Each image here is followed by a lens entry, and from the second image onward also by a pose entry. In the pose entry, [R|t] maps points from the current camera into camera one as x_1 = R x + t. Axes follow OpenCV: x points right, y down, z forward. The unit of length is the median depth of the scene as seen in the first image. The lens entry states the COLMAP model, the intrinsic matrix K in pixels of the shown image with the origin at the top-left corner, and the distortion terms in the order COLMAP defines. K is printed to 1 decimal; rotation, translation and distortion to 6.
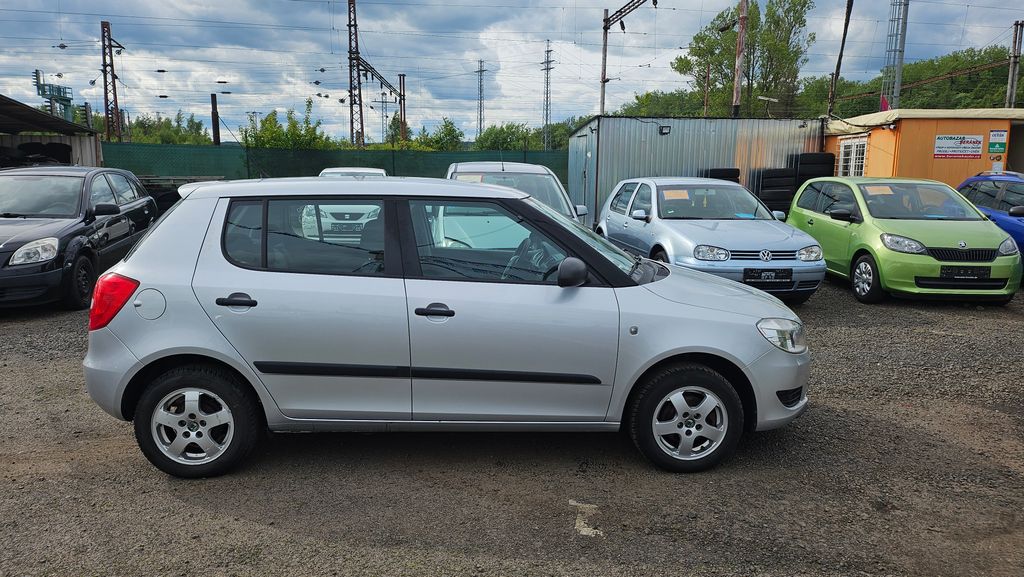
lens RADIAL K [[732.5, 0, 507.7], [0, 732.5, 289.1], [0, 0, 1]] dist [0.059607, -0.062053]
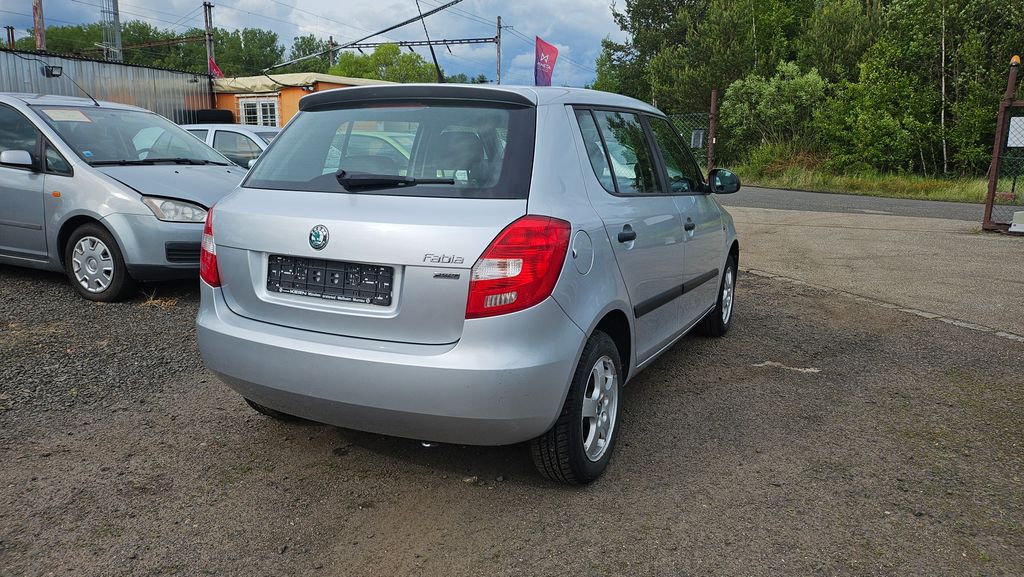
lens RADIAL K [[732.5, 0, 507.7], [0, 732.5, 289.1], [0, 0, 1]] dist [0.059607, -0.062053]
pose [[0.482412, -0.164297, 0.860398, -0.285144], [0.132086, 0.984665, 0.113967, -0.008555], [-0.865928, 0.058667, 0.496715, 0.180931]]
